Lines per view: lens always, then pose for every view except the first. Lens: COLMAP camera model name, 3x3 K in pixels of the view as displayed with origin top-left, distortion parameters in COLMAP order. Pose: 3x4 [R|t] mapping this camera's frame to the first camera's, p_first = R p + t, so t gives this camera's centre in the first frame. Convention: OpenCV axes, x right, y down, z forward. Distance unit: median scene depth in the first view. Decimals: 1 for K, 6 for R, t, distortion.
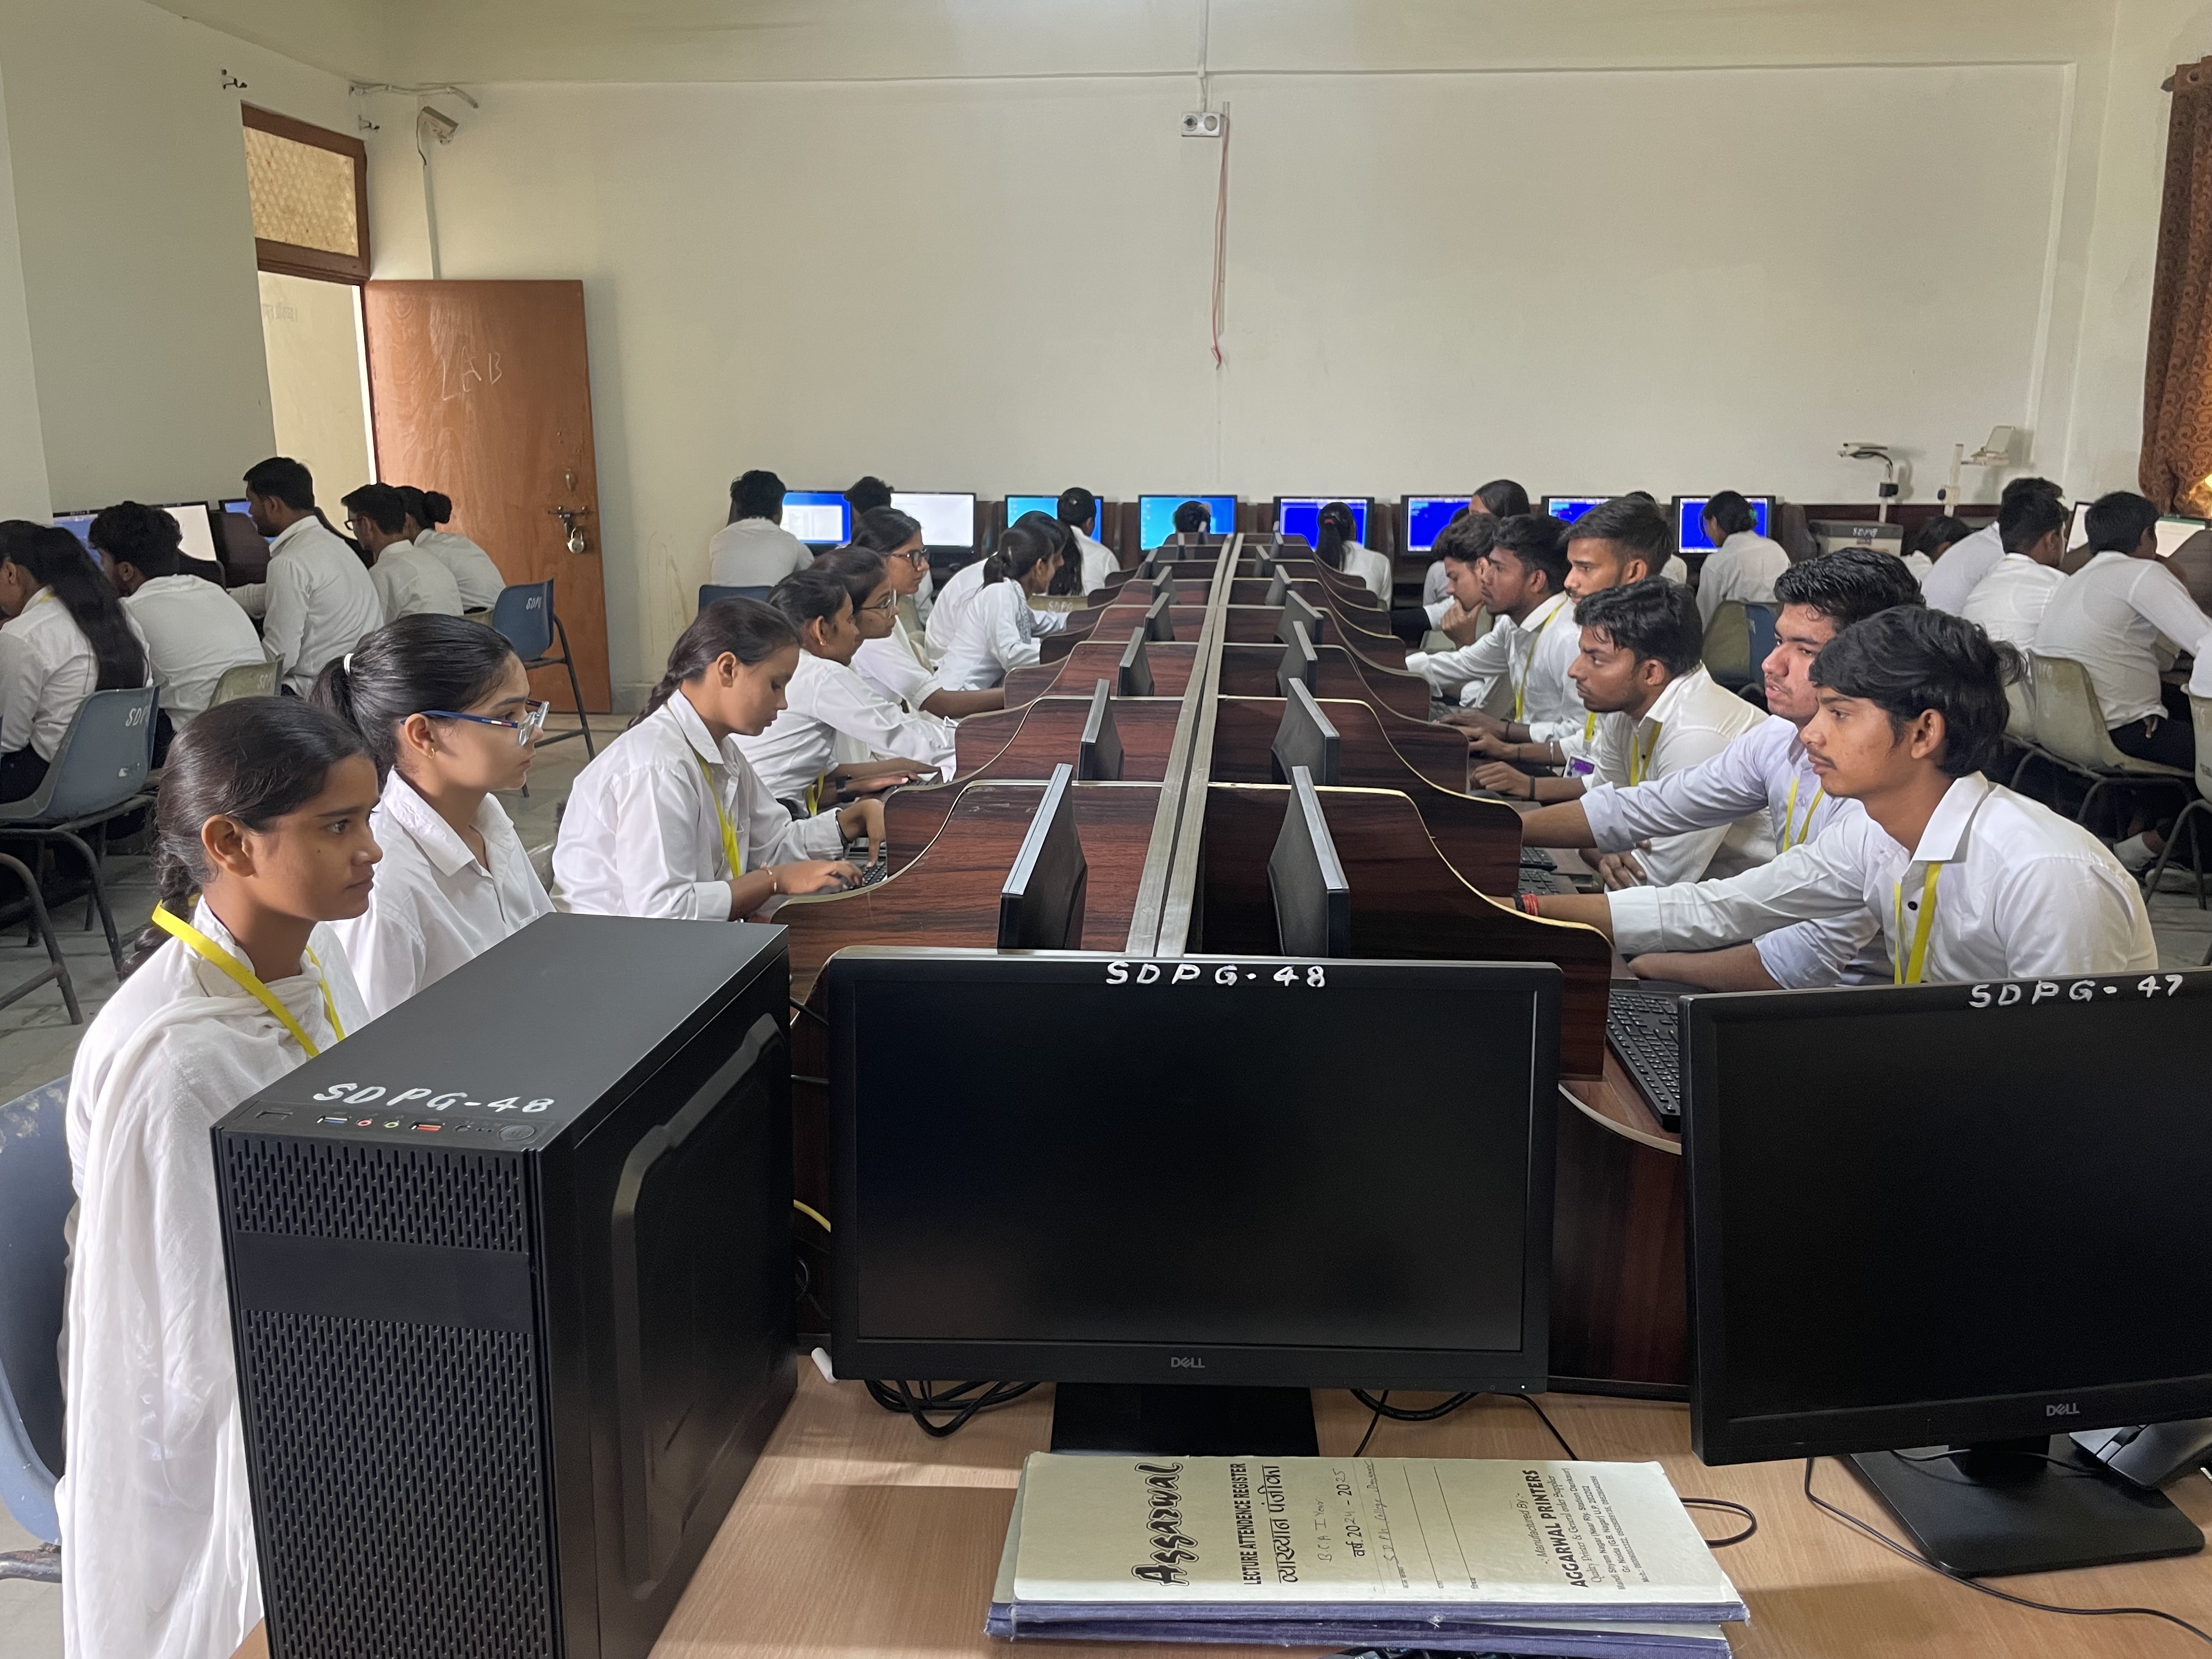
lens RADIAL K [[1681.8, 0, 1099.3], [0, 1681.8, 809.2], [0, 0, 1]] dist [0.085168, -0.113427]
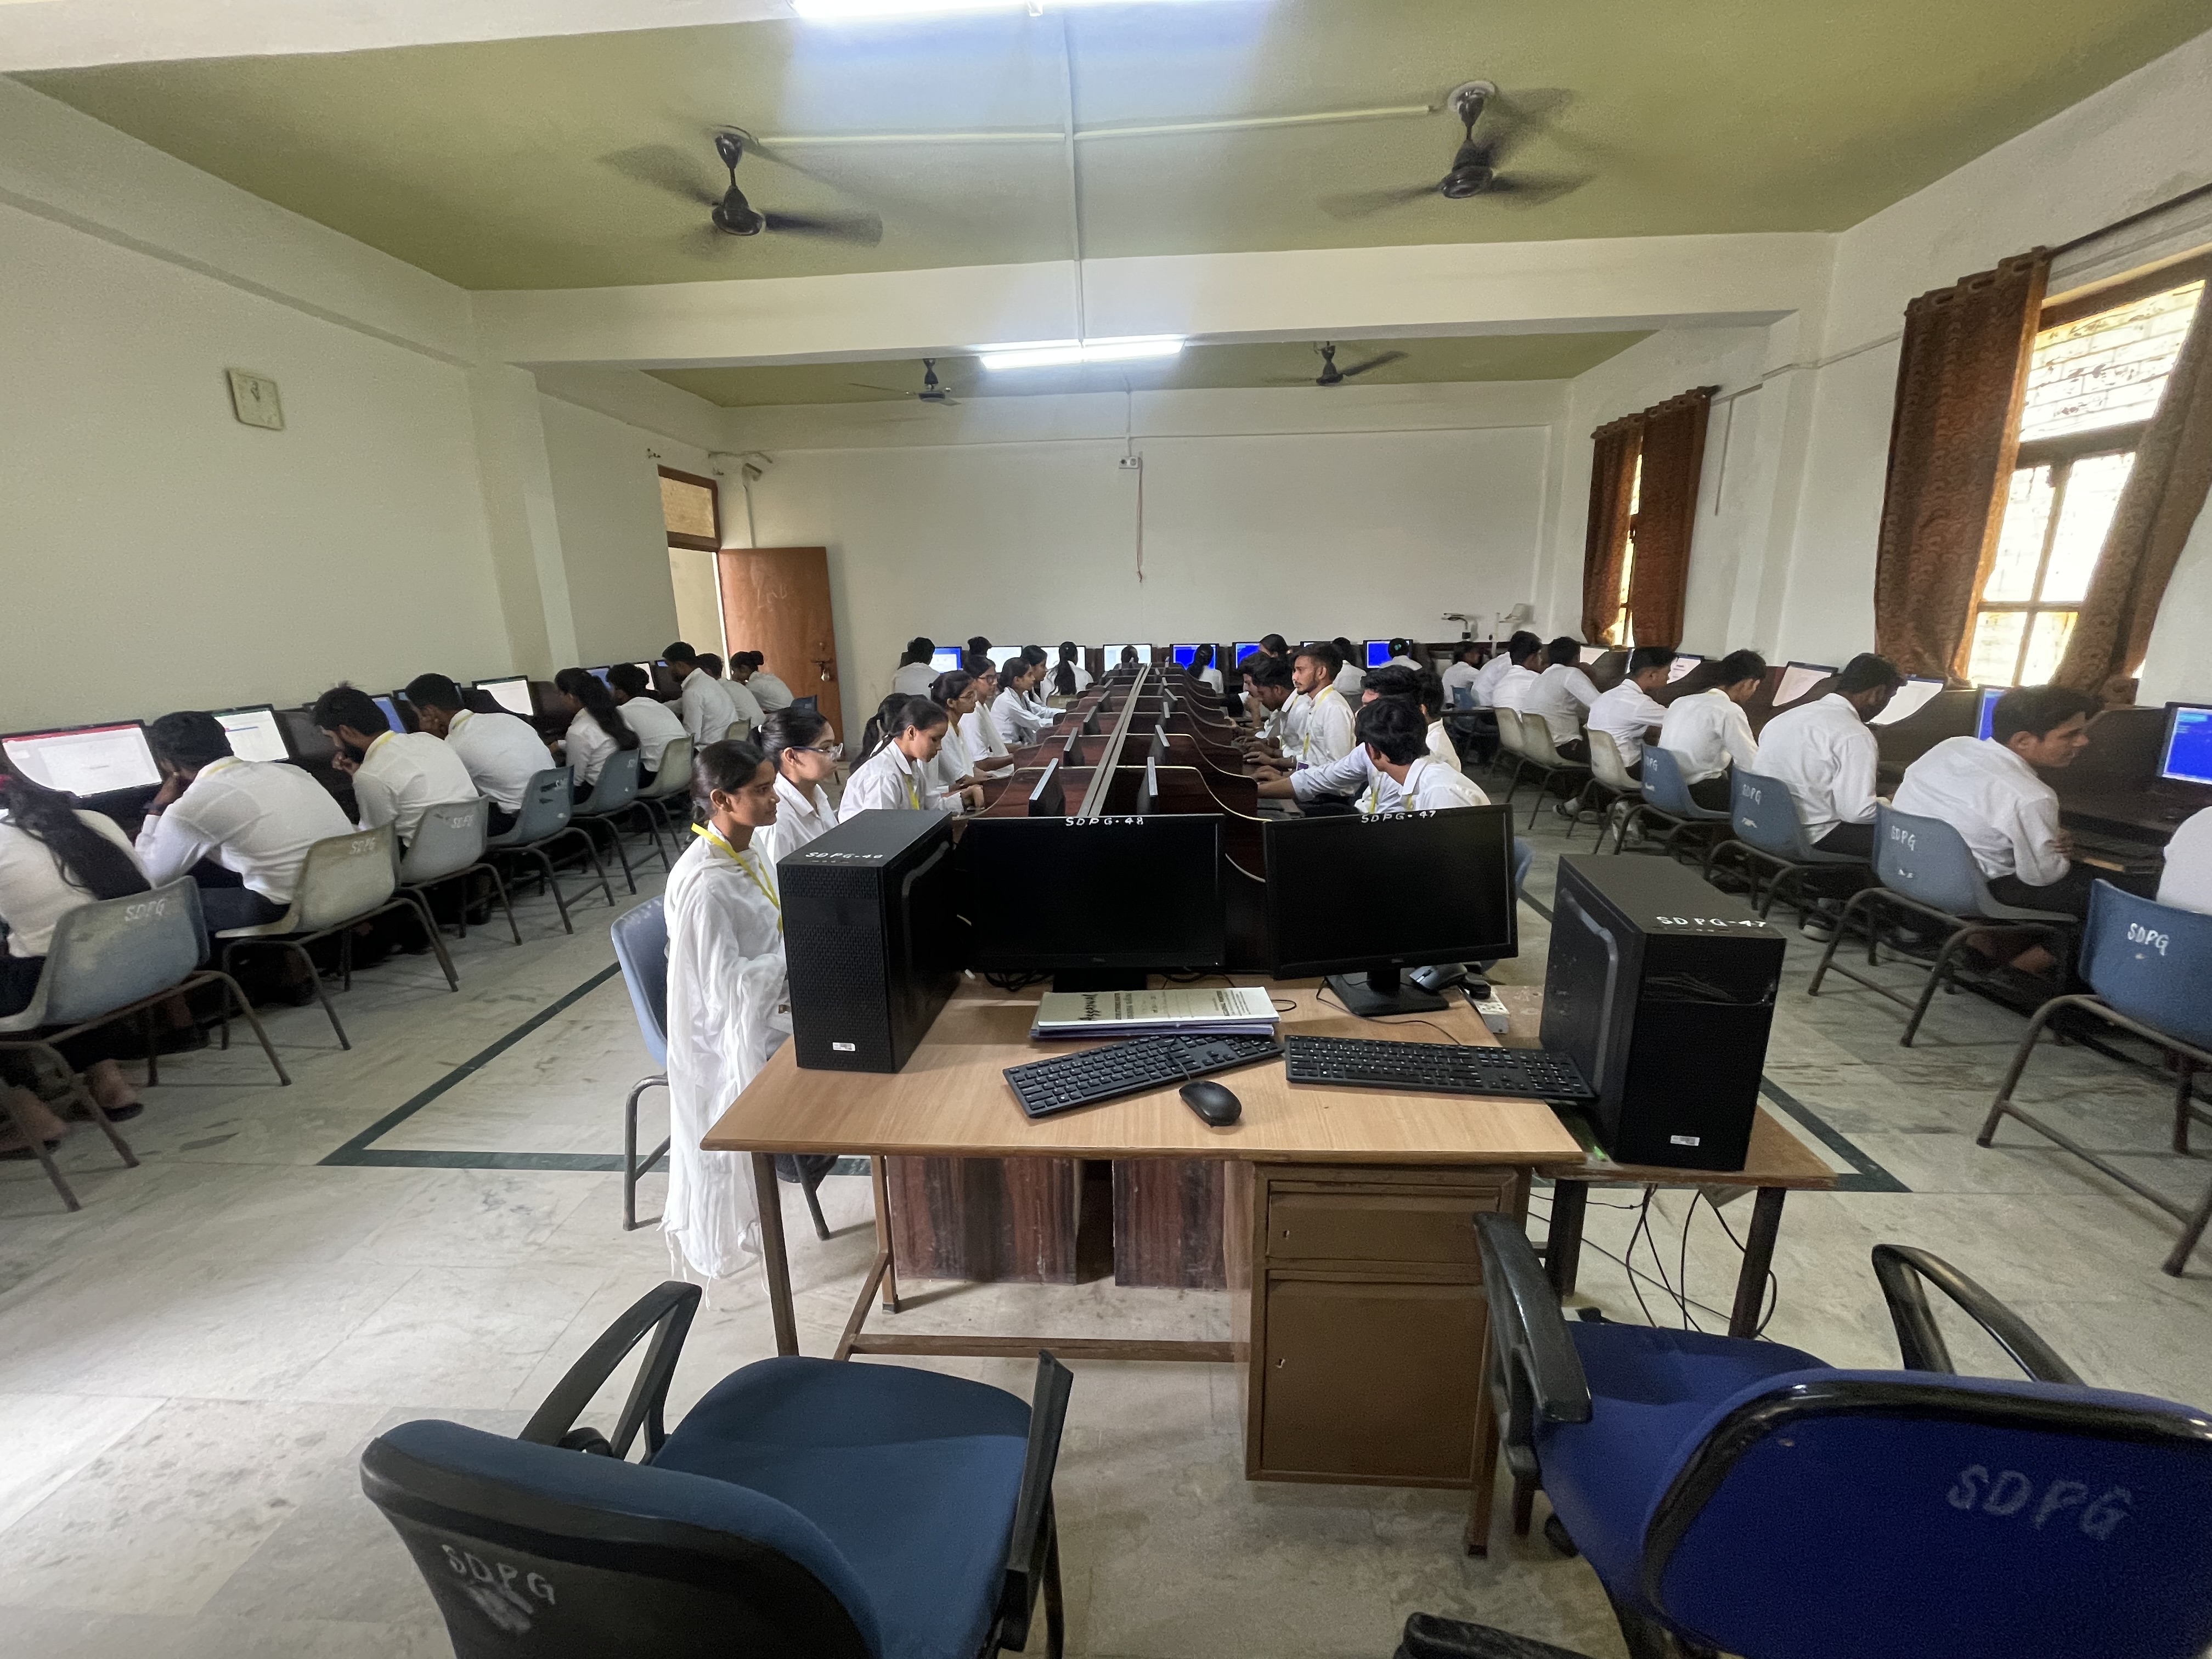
lens RADIAL K [[886.1, 0, 1110.1], [0, 886.1, 828.5], [0, 0, 1]] dist [-0.003533, -0.000162]
pose [[0.999473, -0.027532, 0.017208, 0.013284], [0.027151, 0.999390, 0.021978, 0.019828], [-0.017803, -0.021499, 0.999610, -0.123896]]
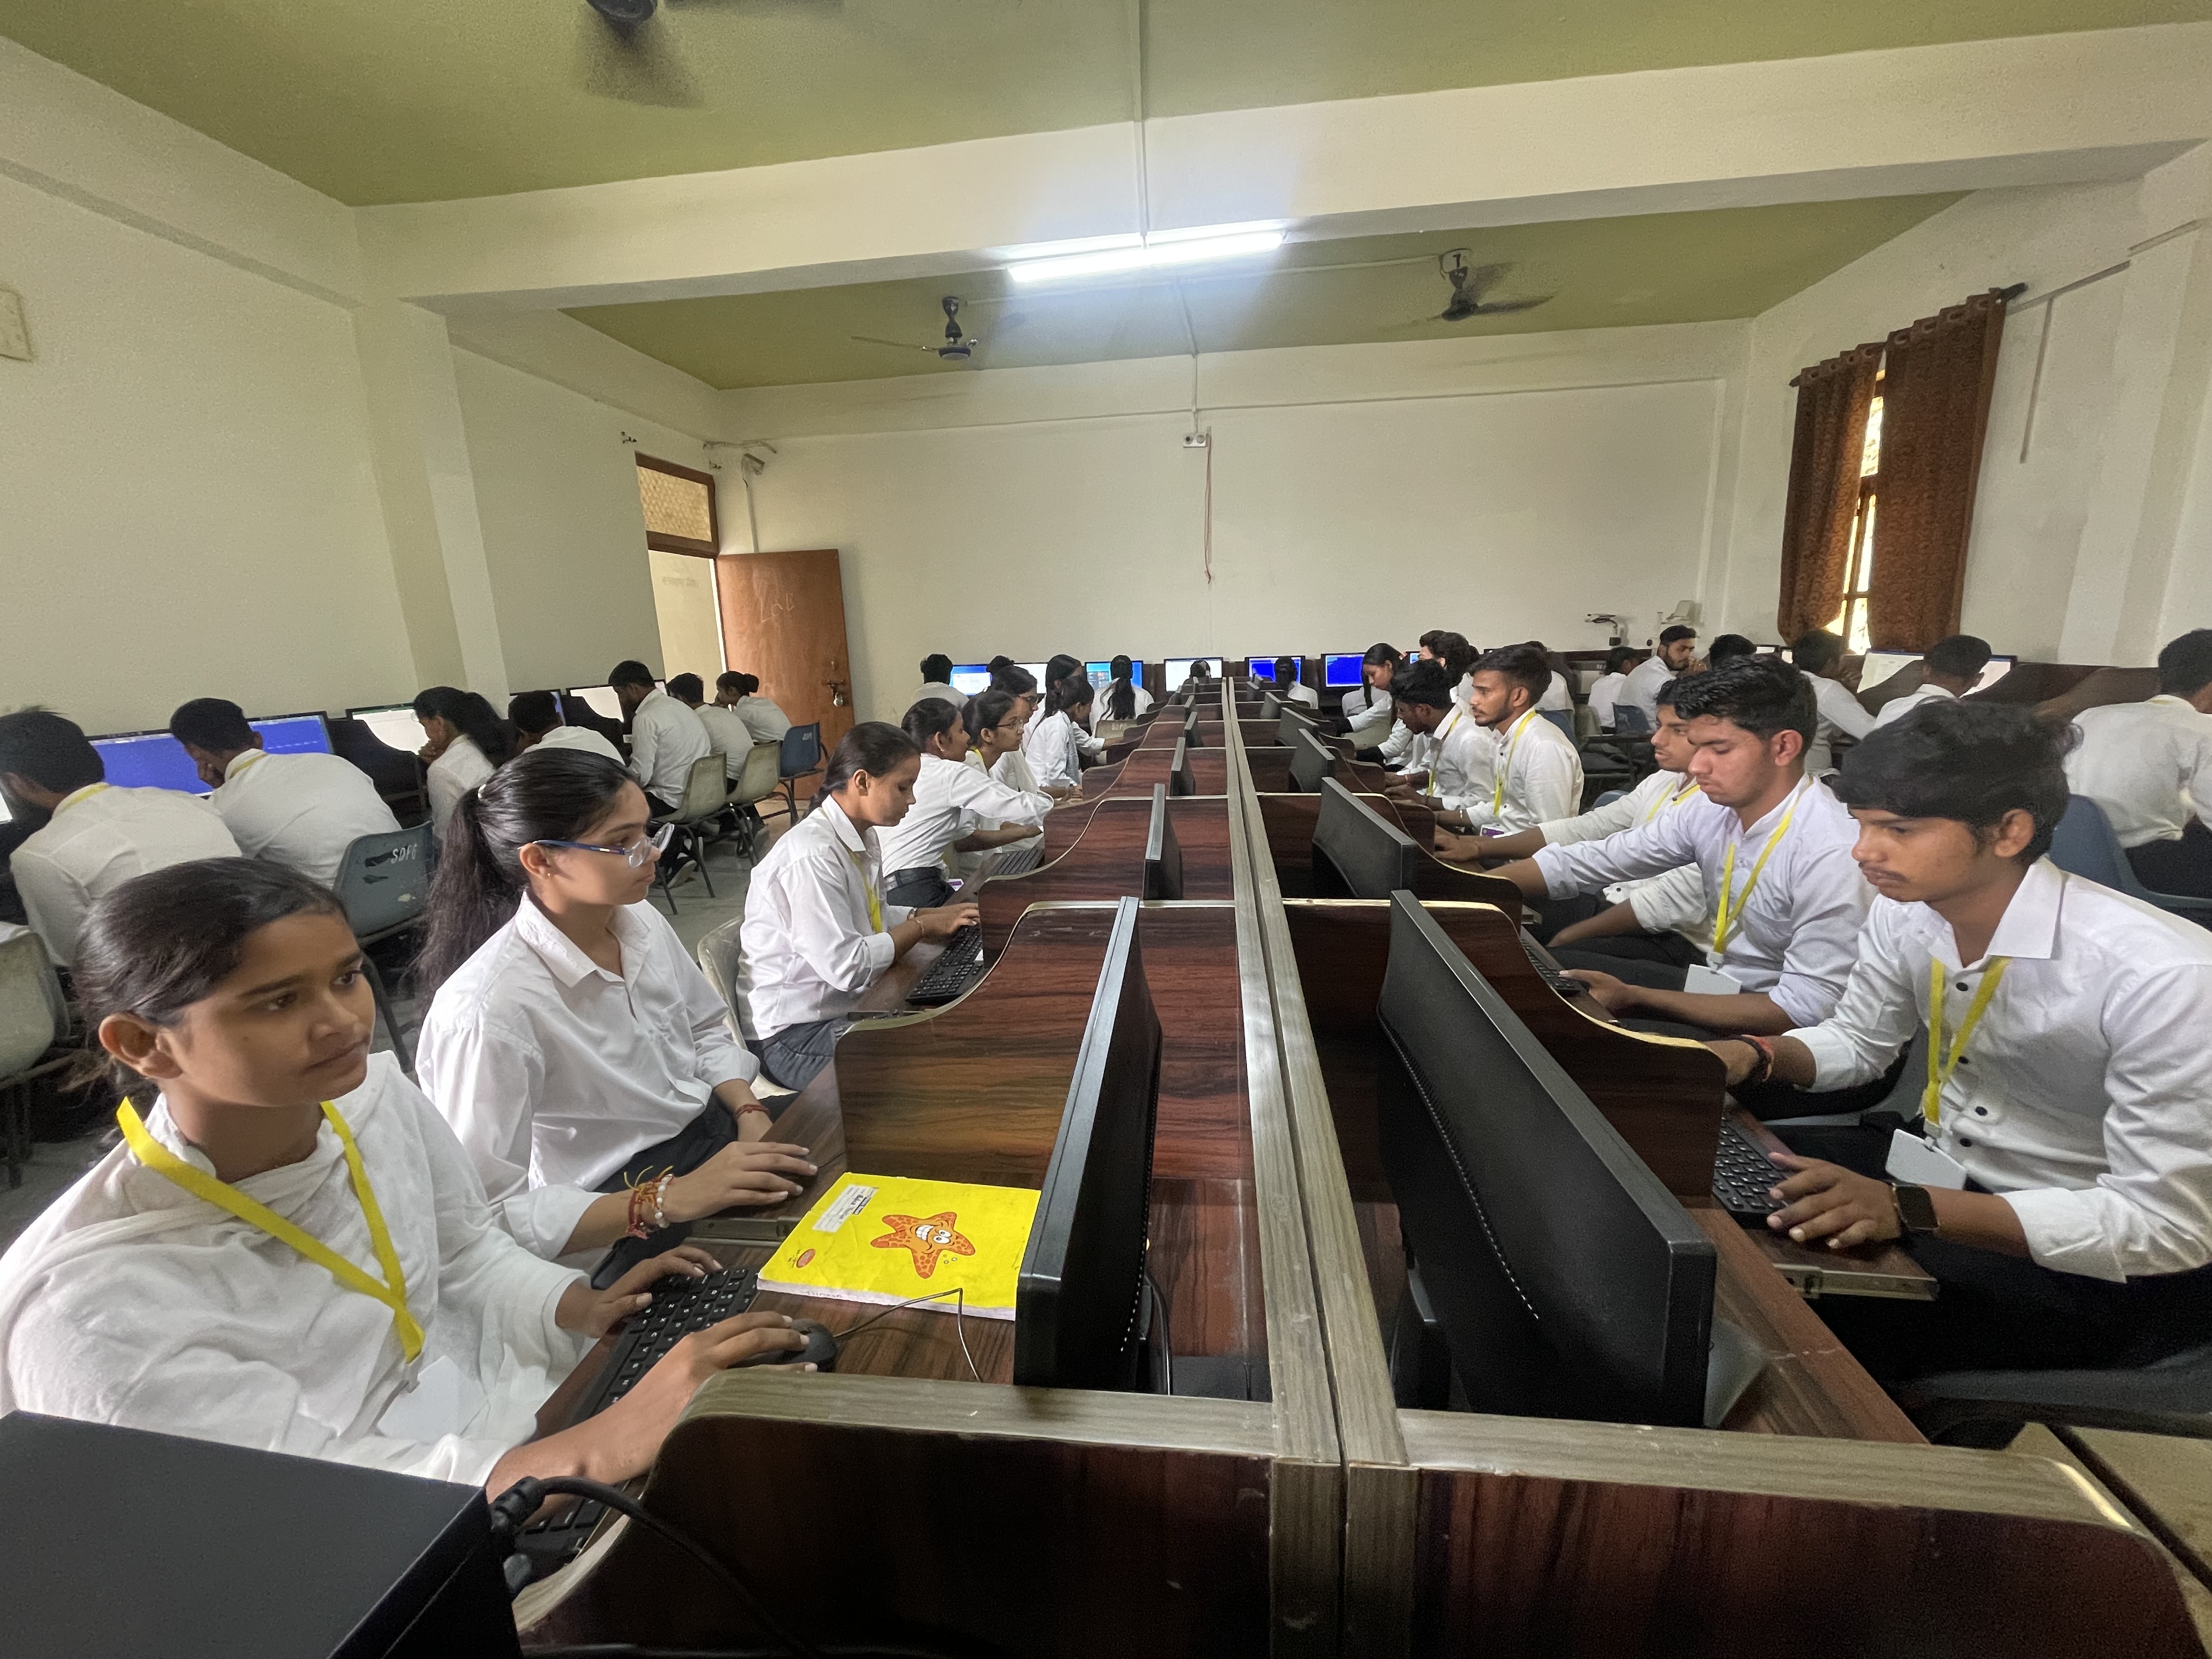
lens RADIAL K [[886.1, 0, 1110.1], [0, 886.1, 828.5], [0, 0, 1]] dist [-0.003533, -0.000162]
pose [[0.998838, -0.030096, -0.037640, -0.004799], [0.029851, 0.999530, -0.007047, -0.023779], [0.037835, 0.005915, 0.999267, 0.214640]]
